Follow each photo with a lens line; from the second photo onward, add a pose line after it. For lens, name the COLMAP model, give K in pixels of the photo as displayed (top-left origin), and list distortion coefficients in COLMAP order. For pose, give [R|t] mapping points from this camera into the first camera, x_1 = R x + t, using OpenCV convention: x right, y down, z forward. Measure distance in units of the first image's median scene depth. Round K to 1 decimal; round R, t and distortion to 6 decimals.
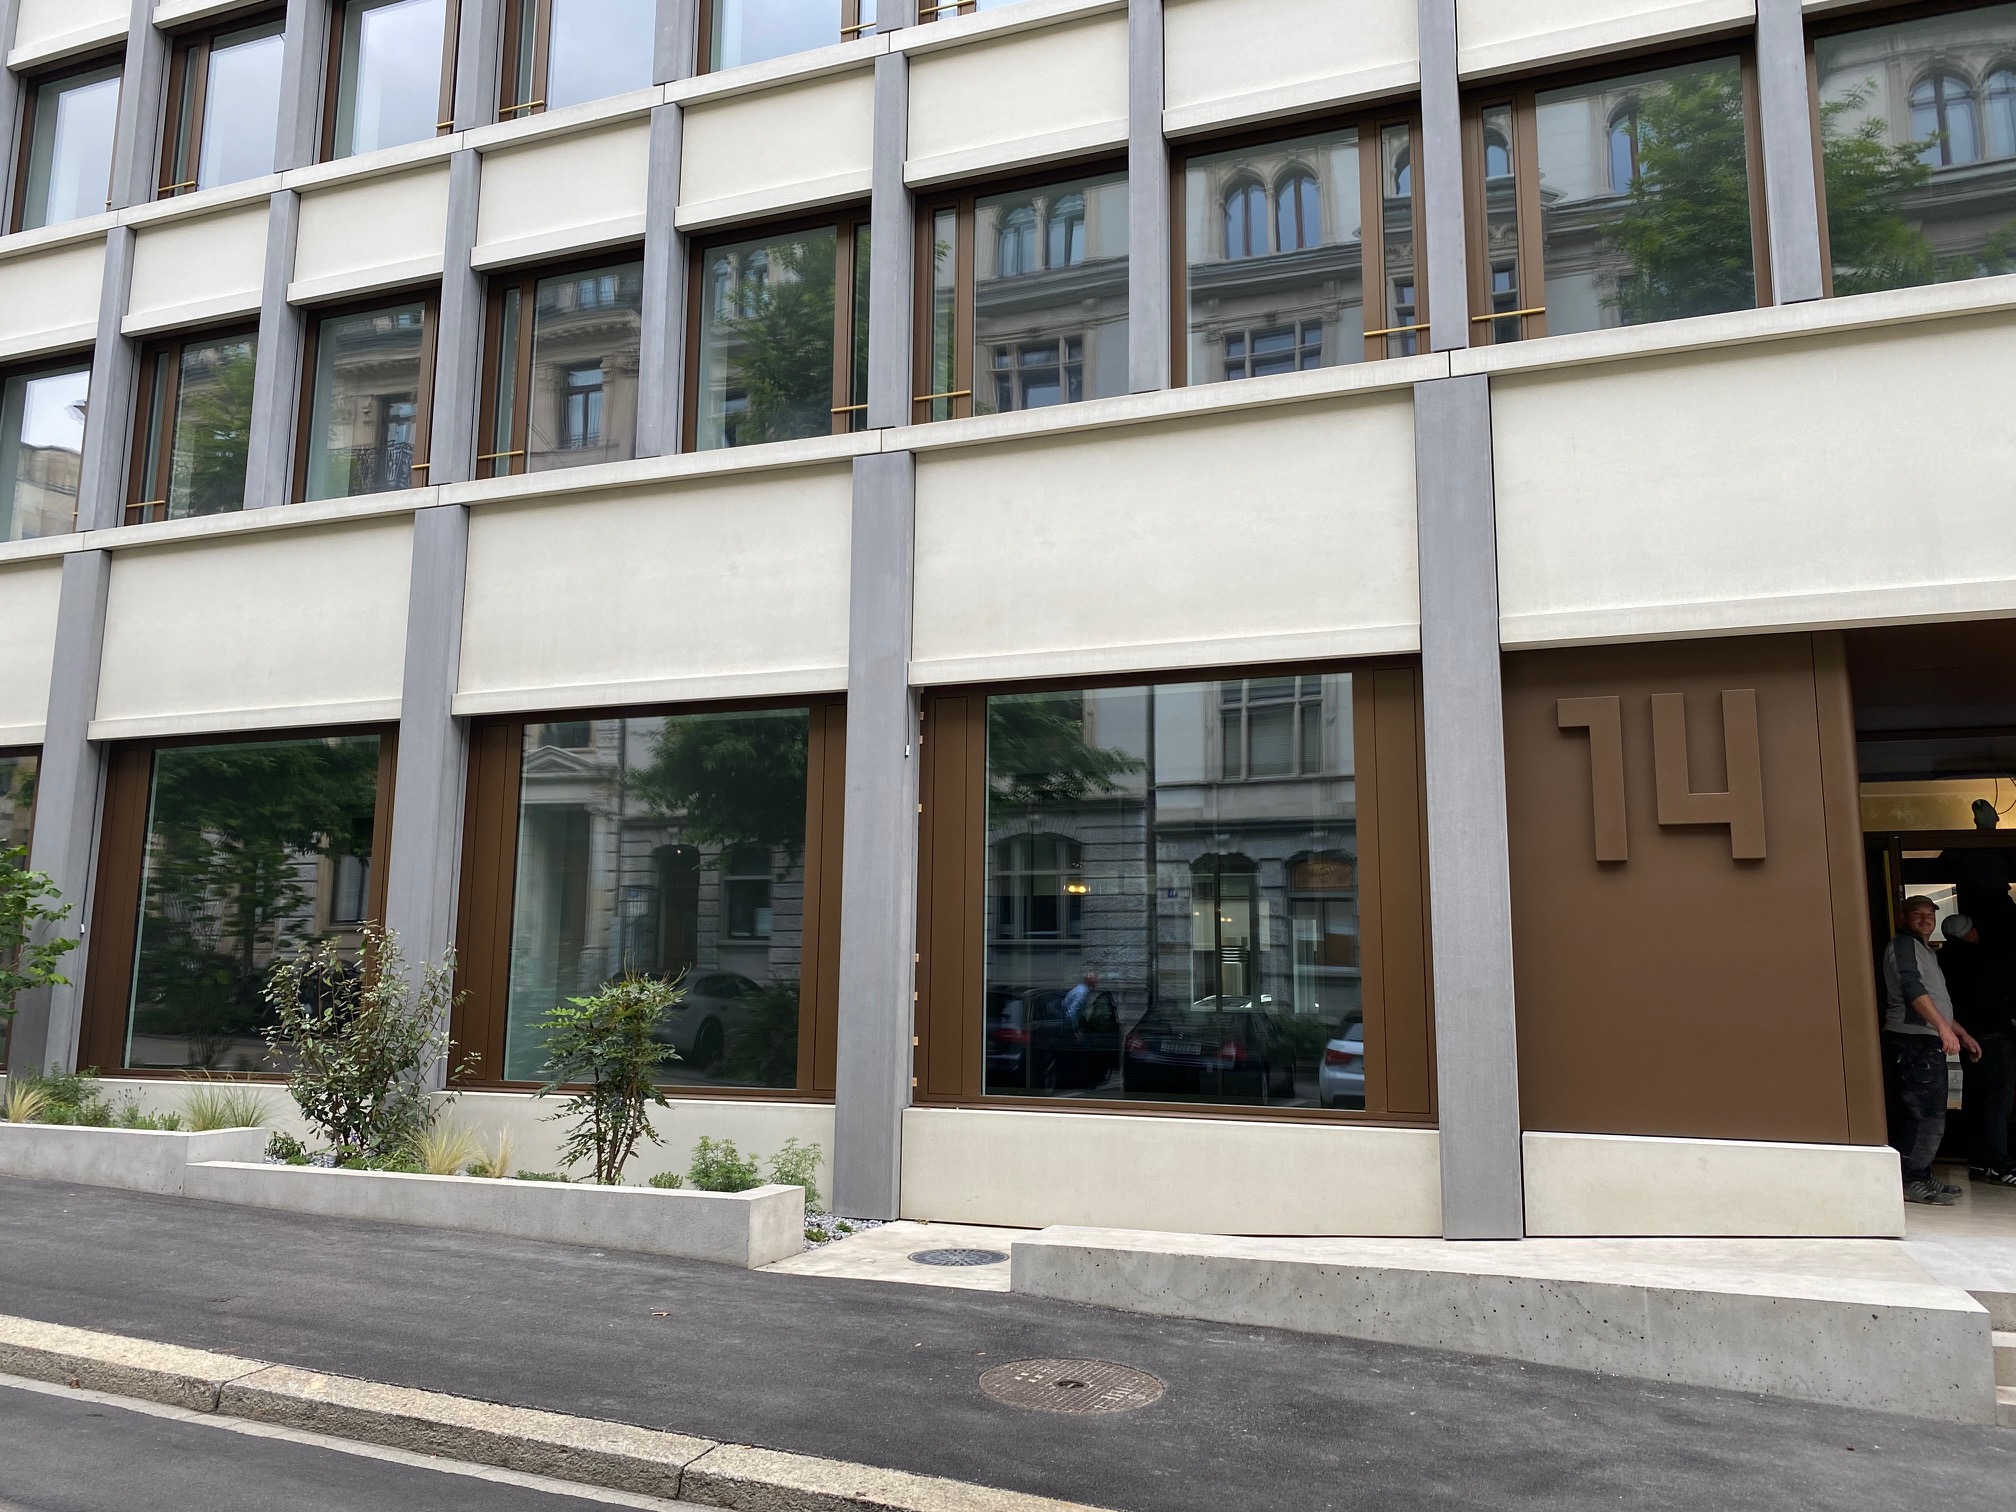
lens RADIAL K [[1573.8, 0, 995.3], [0, 1573.8, 744.4], [0, 0, 1]] dist [0.030211, -0.020473]
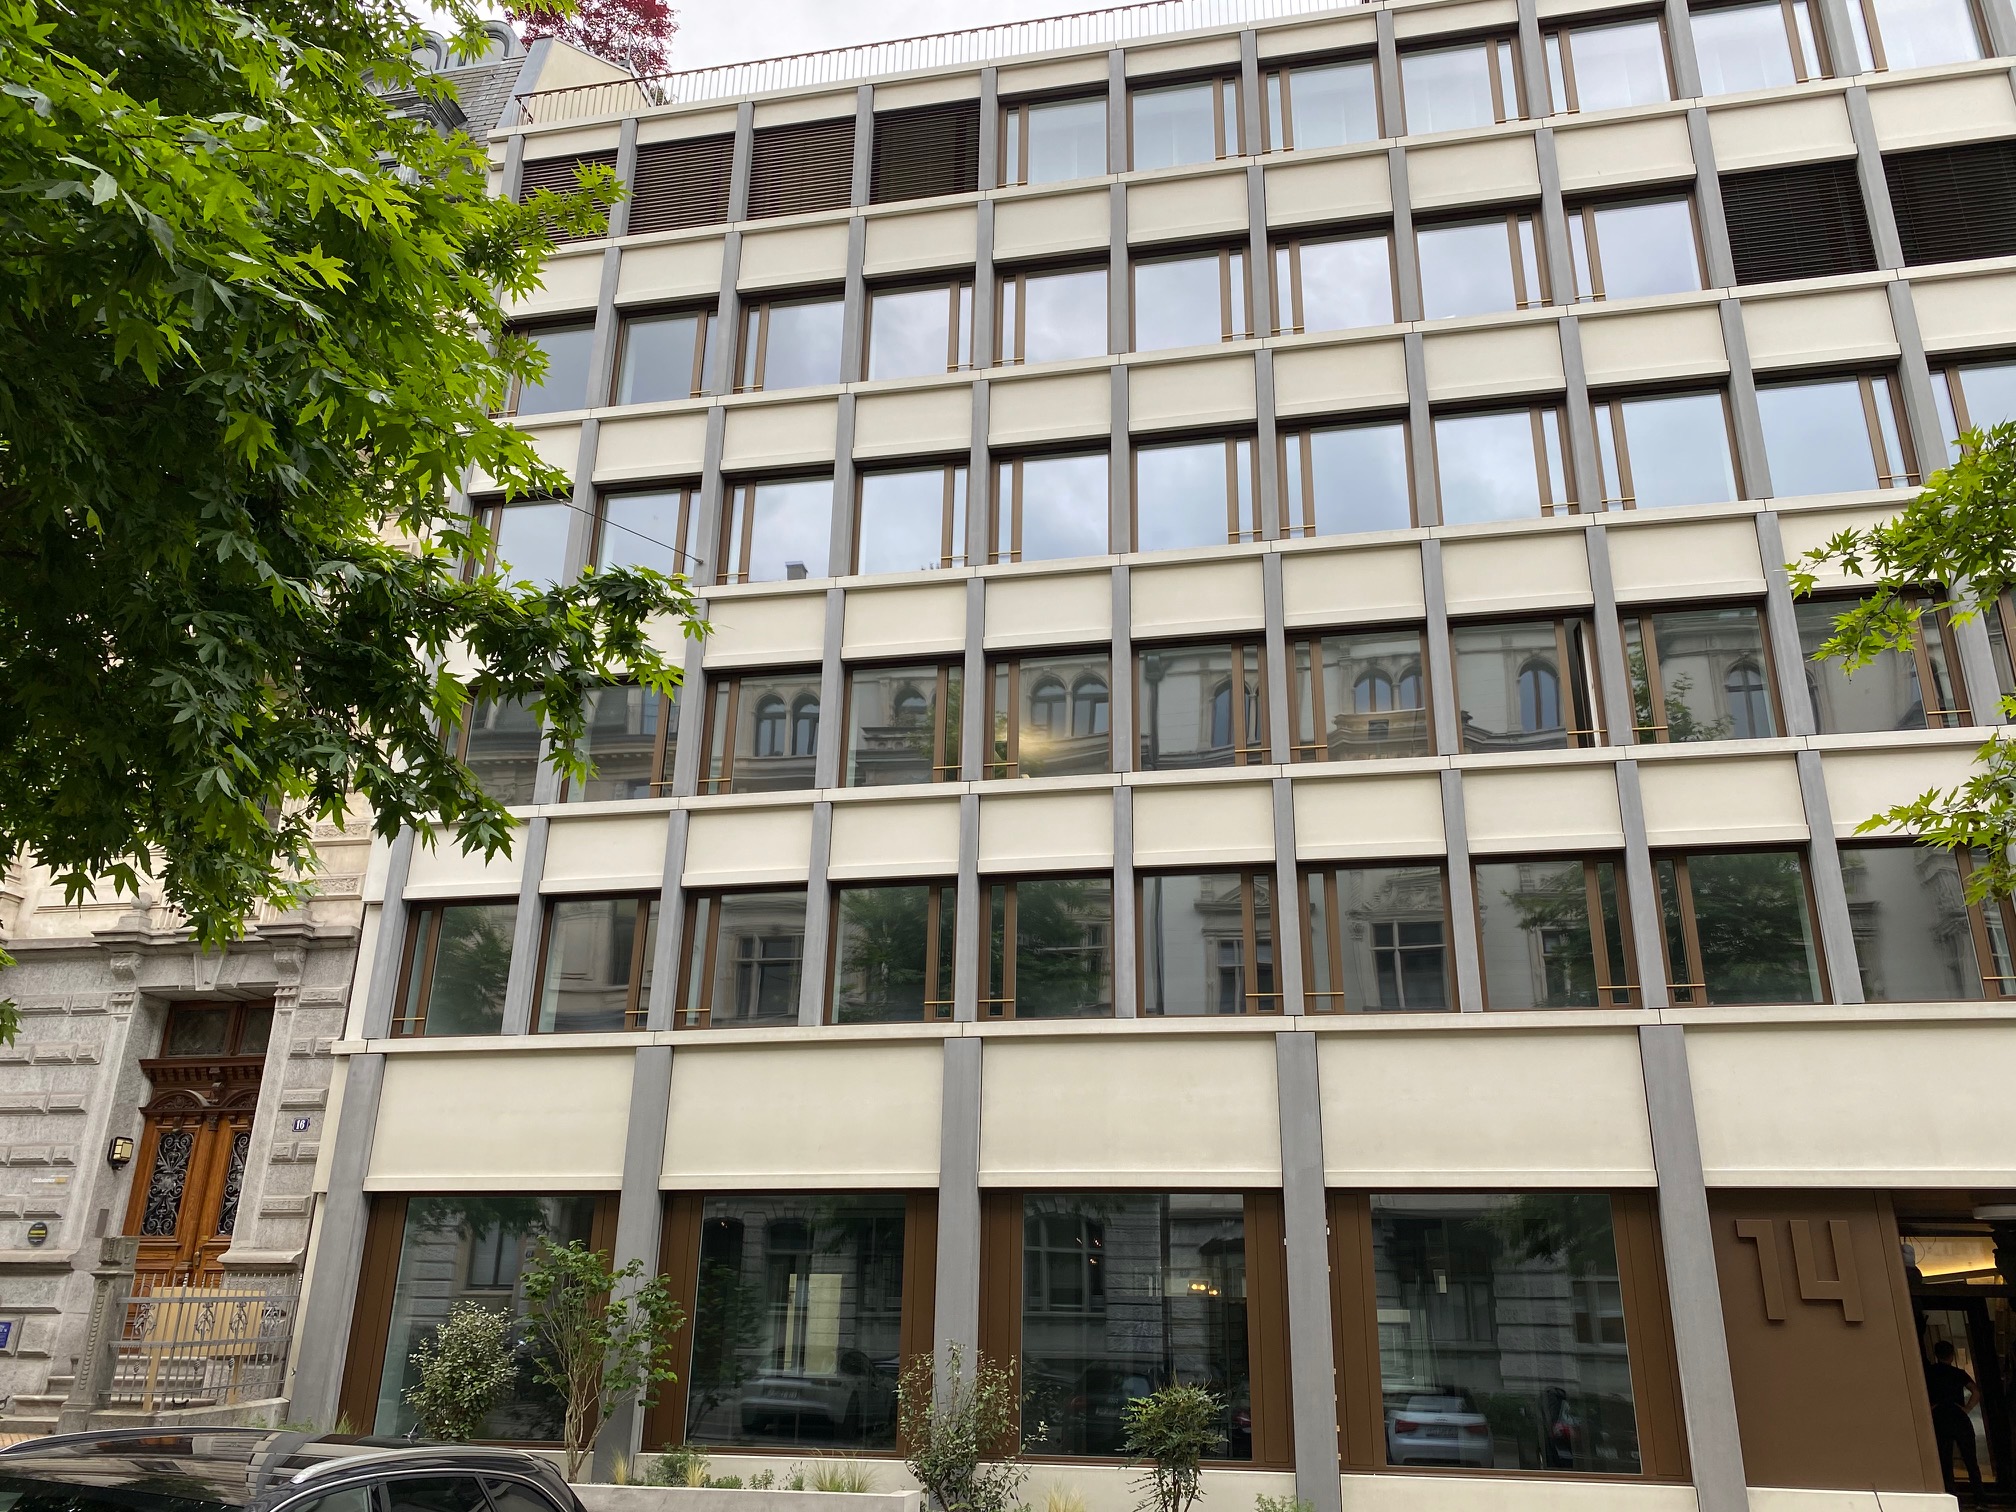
lens RADIAL K [[1573.8, 0, 1009.5], [0, 1573.8, 764.2], [0, 0, 1]] dist [0.030211, -0.020473]
pose [[0.986474, 0.061015, 0.152139, -0.645446], [-0.031046, 0.980888, -0.192081, -0.142088], [-0.160951, 0.184760, 0.969514, -0.581330]]
